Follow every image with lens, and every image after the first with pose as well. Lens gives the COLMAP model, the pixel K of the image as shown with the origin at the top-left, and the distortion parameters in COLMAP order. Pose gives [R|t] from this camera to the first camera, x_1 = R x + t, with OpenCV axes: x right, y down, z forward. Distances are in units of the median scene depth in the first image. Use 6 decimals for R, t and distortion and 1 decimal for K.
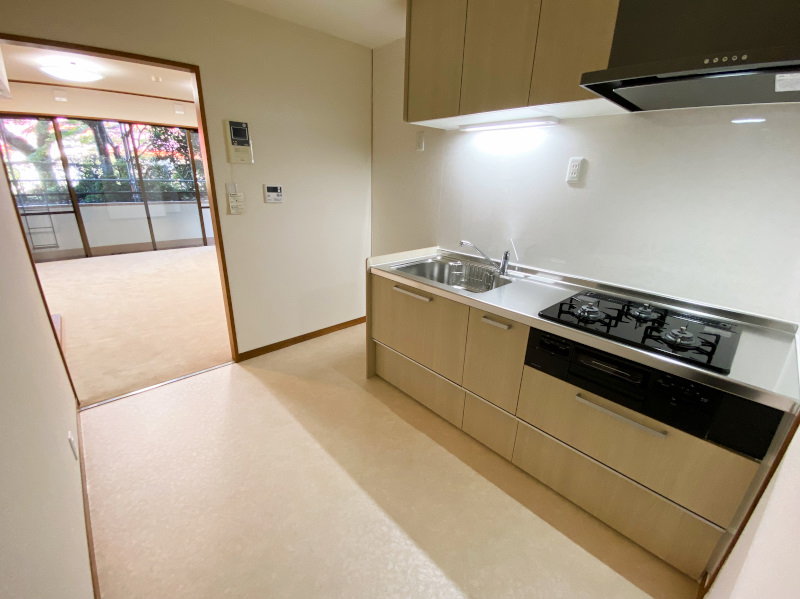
lens RADIAL K [[342.8, 0, 400.0], [0, 342.8, 299.5], [0, 0, 1]] dist [0.002421, 0.000069]
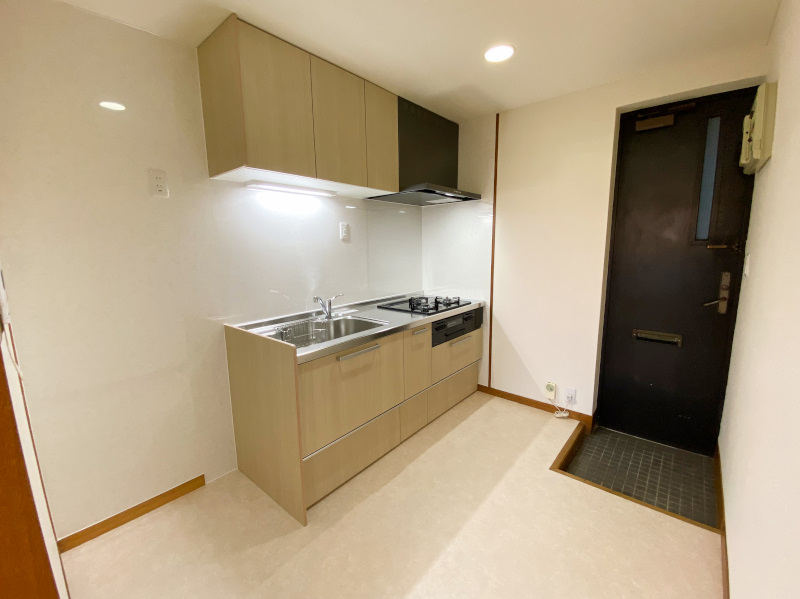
lens RADIAL K [[342.8, 0, 400.0], [0, 342.8, 299.5], [0, 0, 1]] dist [0.002421, 0.000069]
pose [[-0.119923, -0.170679, 0.978002, -0.944406], [0.354005, 0.913003, 0.202744, -0.323074], [-0.927523, 0.370531, -0.049068, 0.959684]]
